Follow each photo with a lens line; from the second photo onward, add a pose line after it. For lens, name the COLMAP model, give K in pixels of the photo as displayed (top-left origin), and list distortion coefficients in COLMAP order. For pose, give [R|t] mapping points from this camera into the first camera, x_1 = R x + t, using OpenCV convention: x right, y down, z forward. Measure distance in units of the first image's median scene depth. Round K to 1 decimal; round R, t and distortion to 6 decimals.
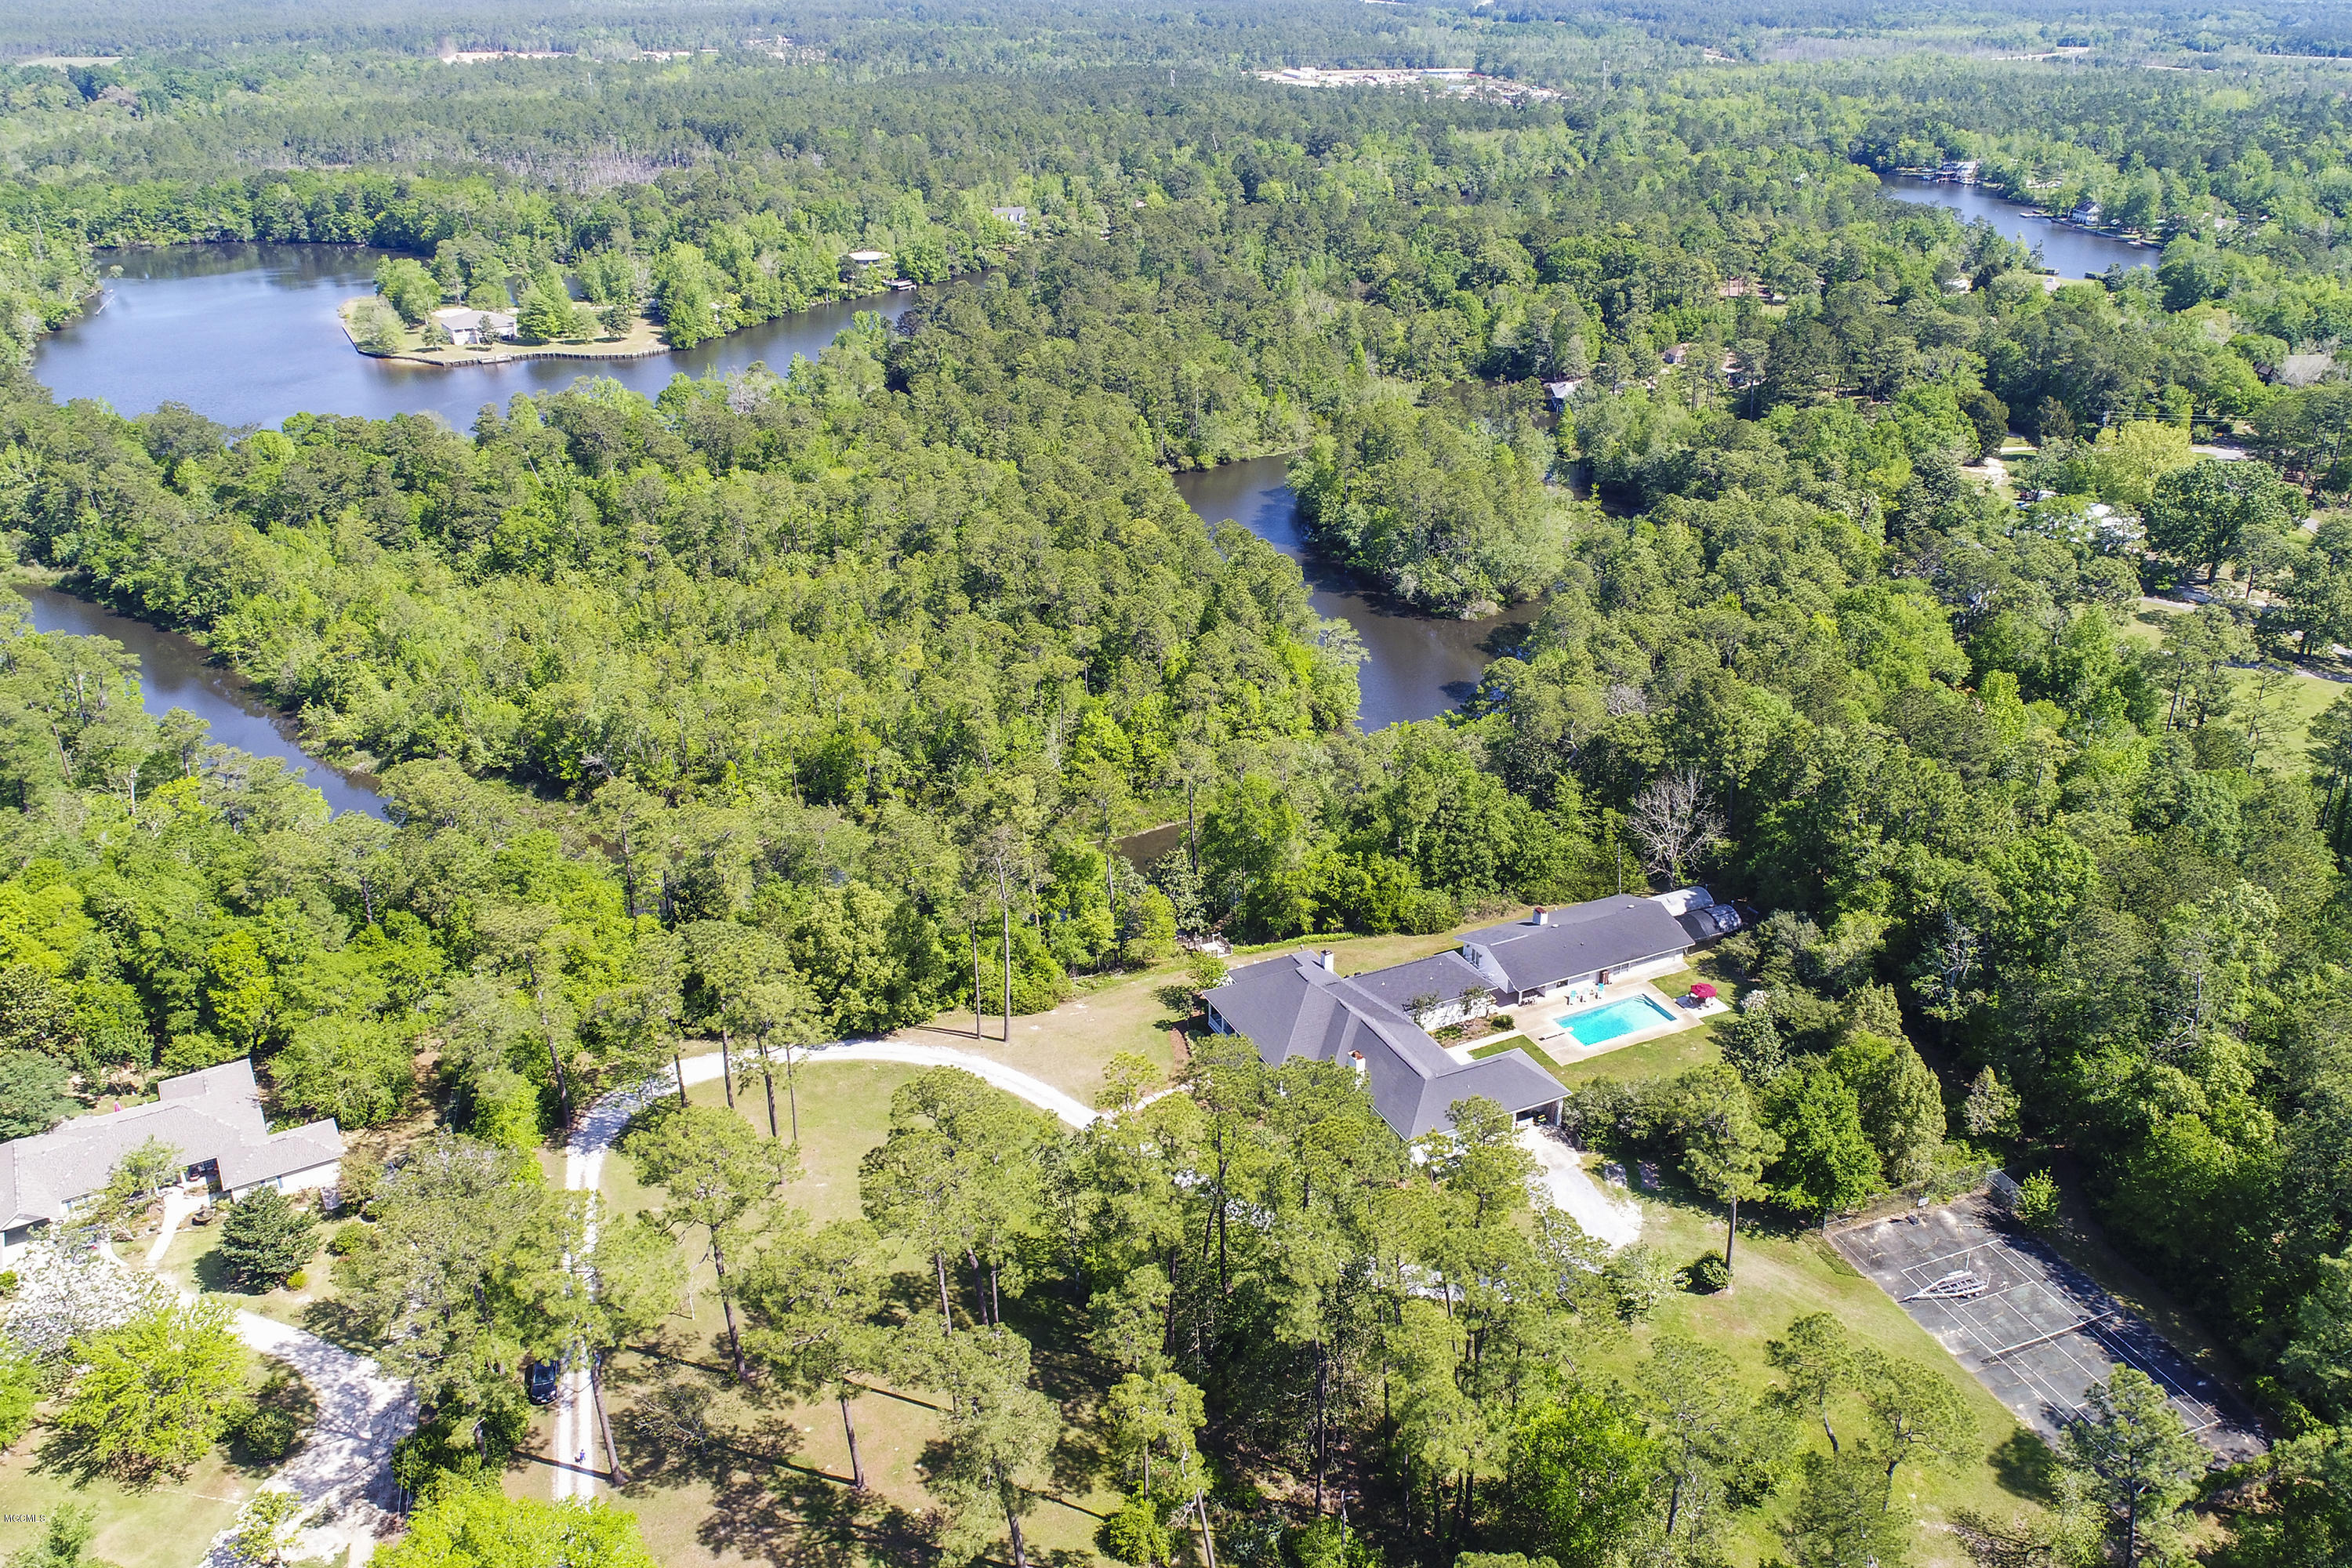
lens RADIAL K [[1769.1, 0, 1176.0], [0, 1769.1, 784.0], [0, 0, 1]] dist [-0.005713, 0.002564]
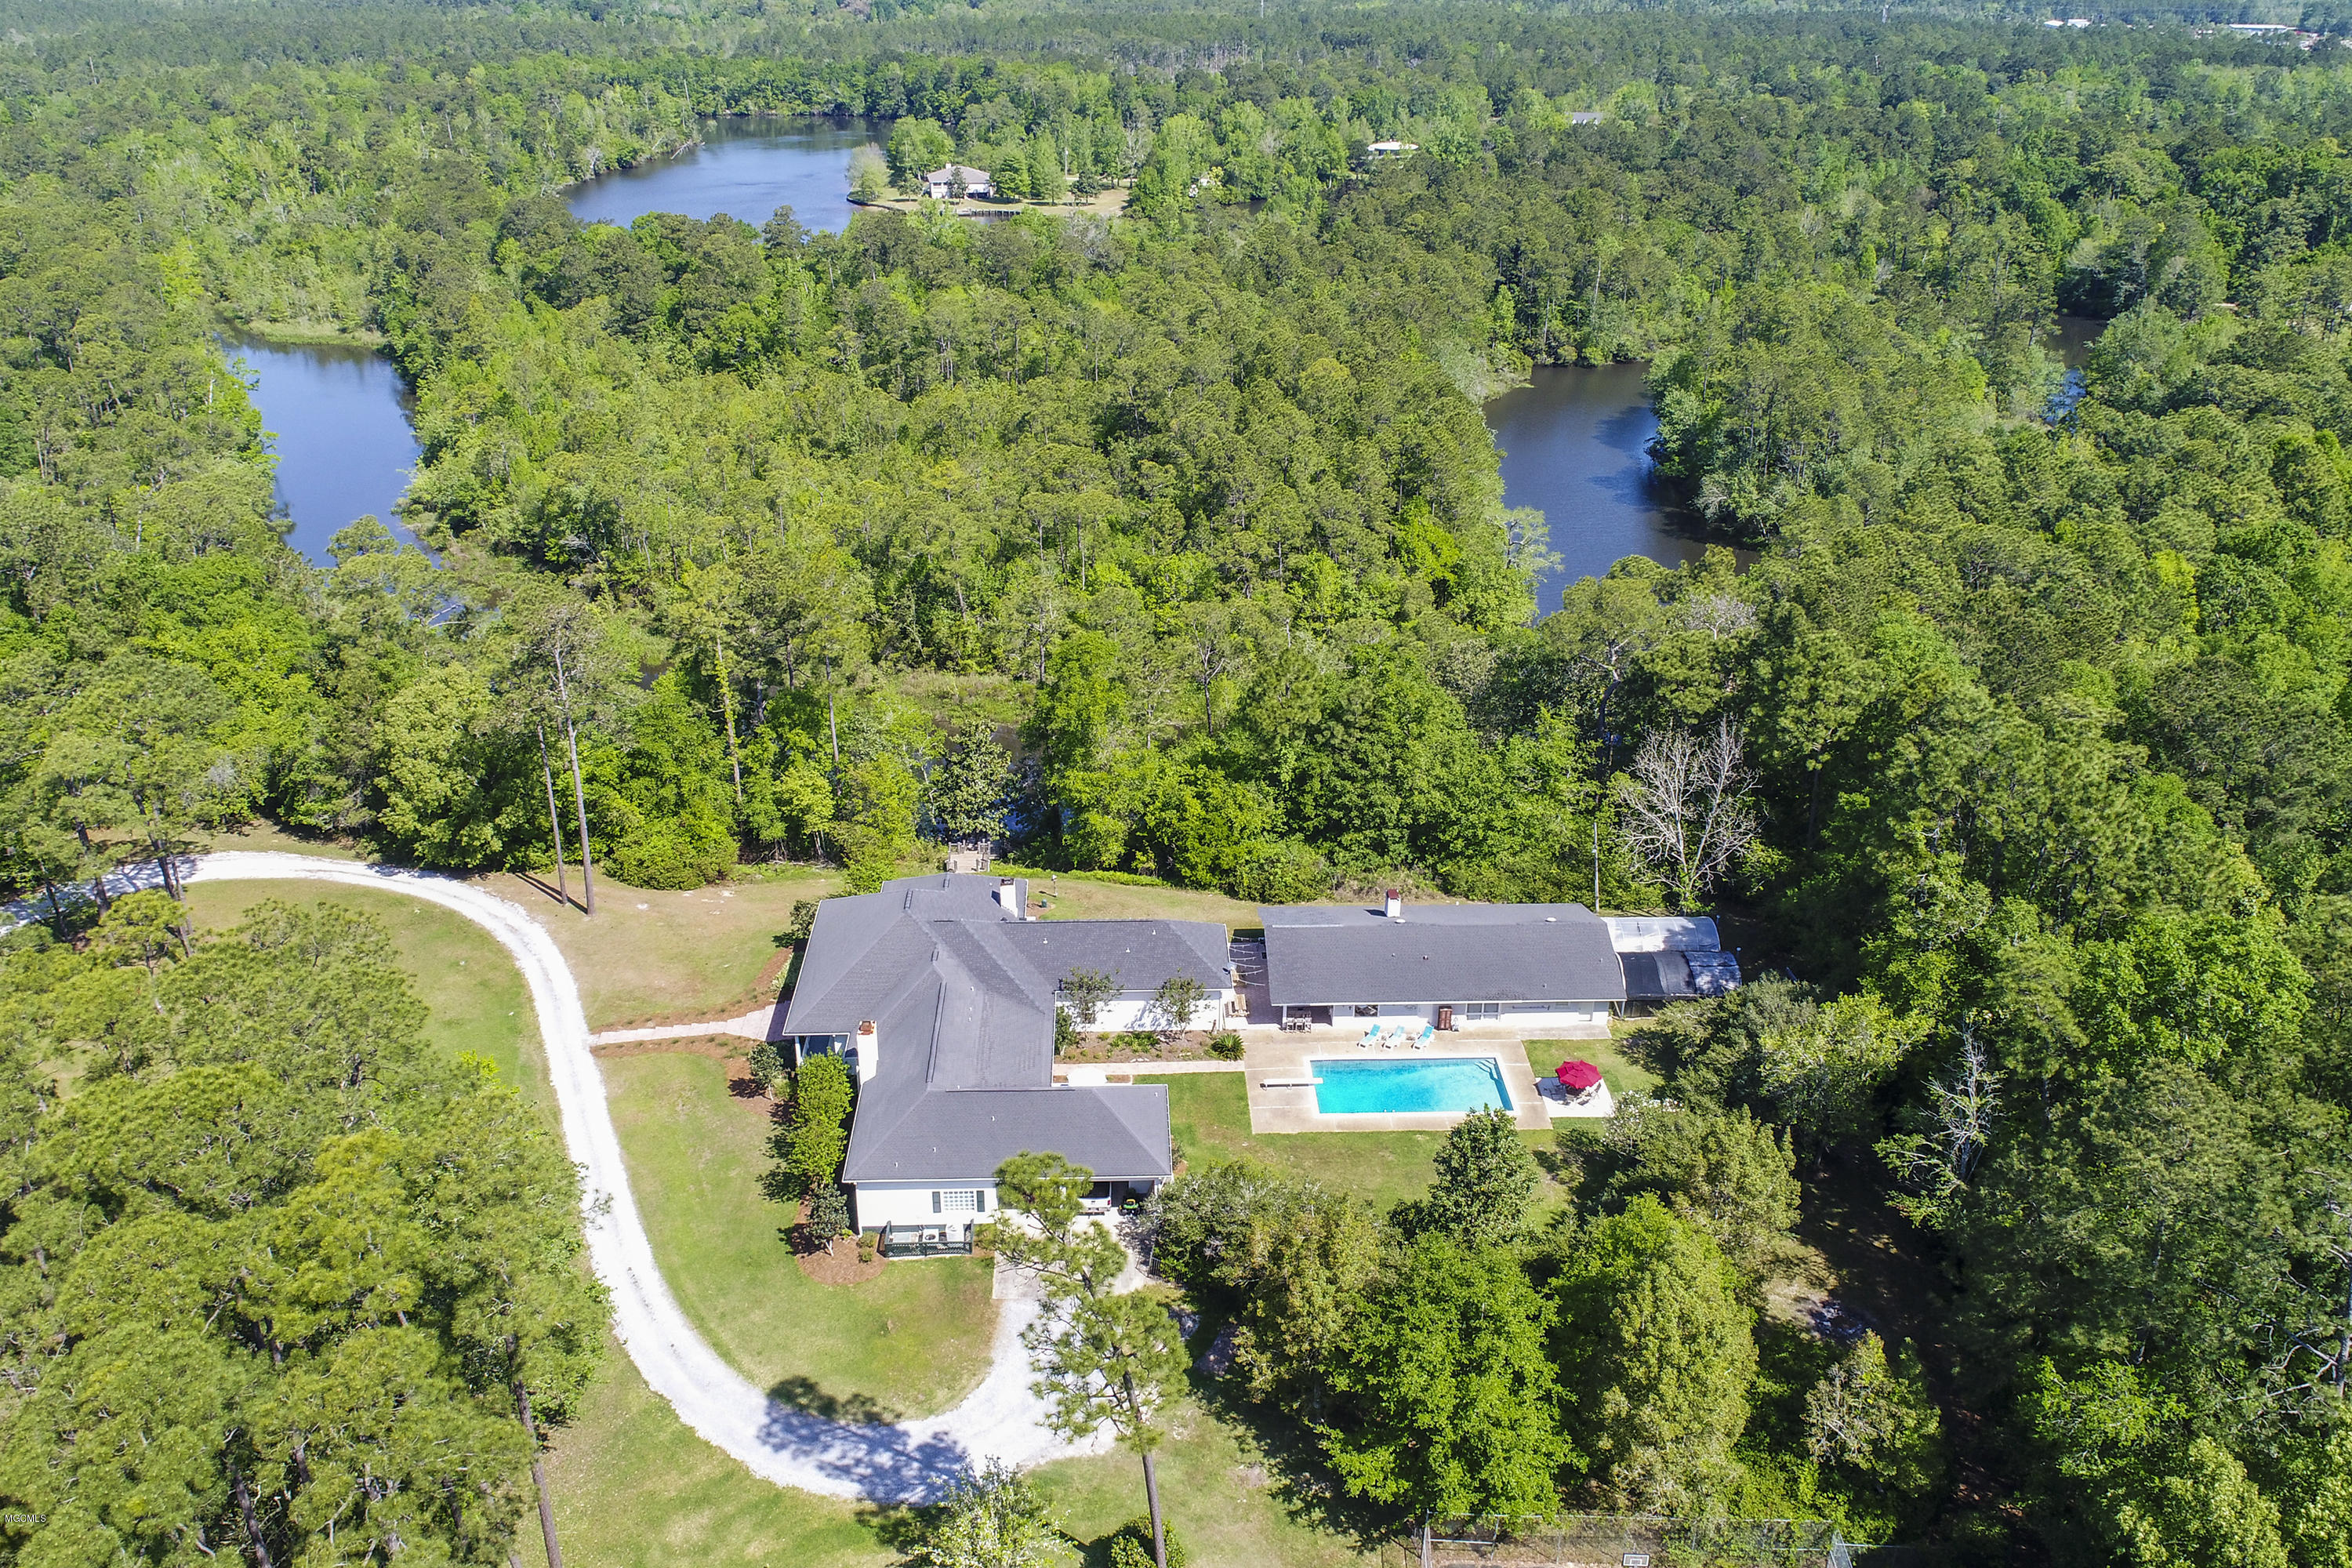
lens RADIAL K [[1769.1, 0, 1176.0], [0, 1769.1, 784.0], [0, 0, 1]] dist [-0.005713, 0.002564]
pose [[0.919392, 0.175798, -0.351870, 0.332880], [-0.171623, 0.984211, 0.043295, 0.018223], [0.353926, 0.020584, 0.935047, 0.369256]]
